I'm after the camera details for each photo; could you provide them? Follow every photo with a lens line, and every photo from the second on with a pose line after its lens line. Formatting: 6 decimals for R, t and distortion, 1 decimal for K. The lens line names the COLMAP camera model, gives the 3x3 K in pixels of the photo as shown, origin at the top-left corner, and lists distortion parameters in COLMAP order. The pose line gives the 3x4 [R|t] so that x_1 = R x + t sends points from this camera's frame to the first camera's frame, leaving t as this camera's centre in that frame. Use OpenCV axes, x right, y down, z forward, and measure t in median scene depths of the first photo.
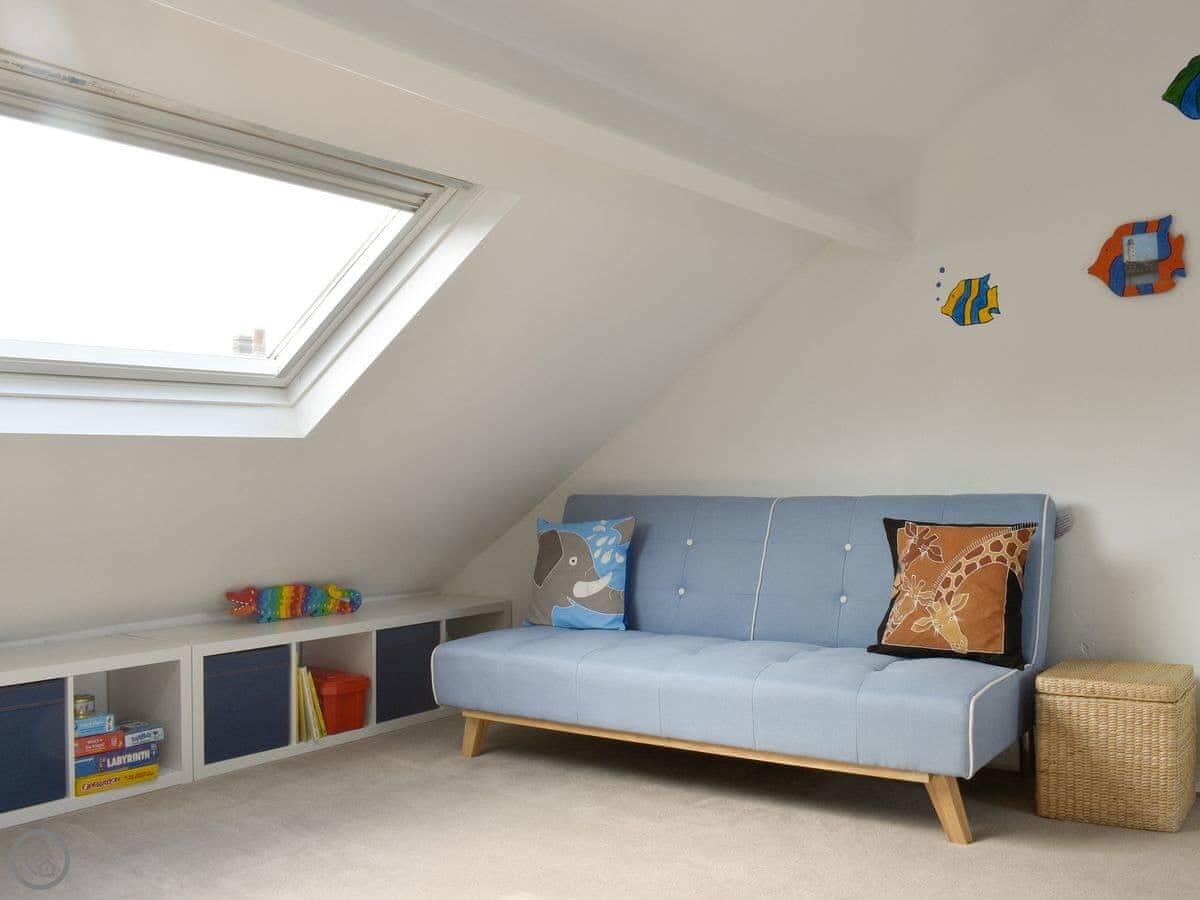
lens RADIAL K [[1151.5, 0, 601.5], [0, 1151.5, 469.0], [0, 0, 1]] dist [-0.015093, -0.013161]
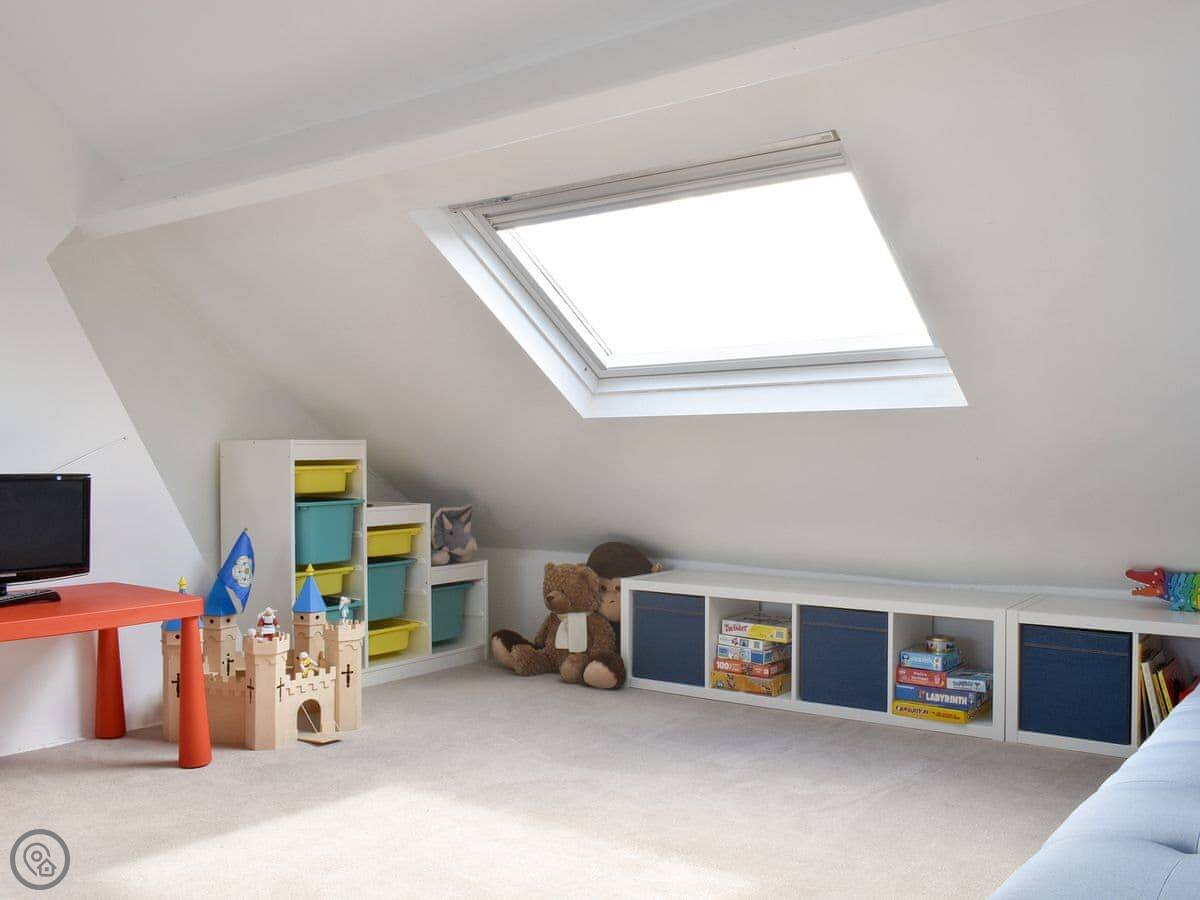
lens RADIAL K [[1064.9, 0, 600.0], [0, 1064.9, 450.0], [0, 0, 1]] dist [-0.046382, 0.013757]
pose [[0.016754, 0.005220, -0.999846, 0.606056], [0.005115, 0.999973, 0.005306, 0.004002], [0.999847, -0.005204, 0.016727, 0.647680]]
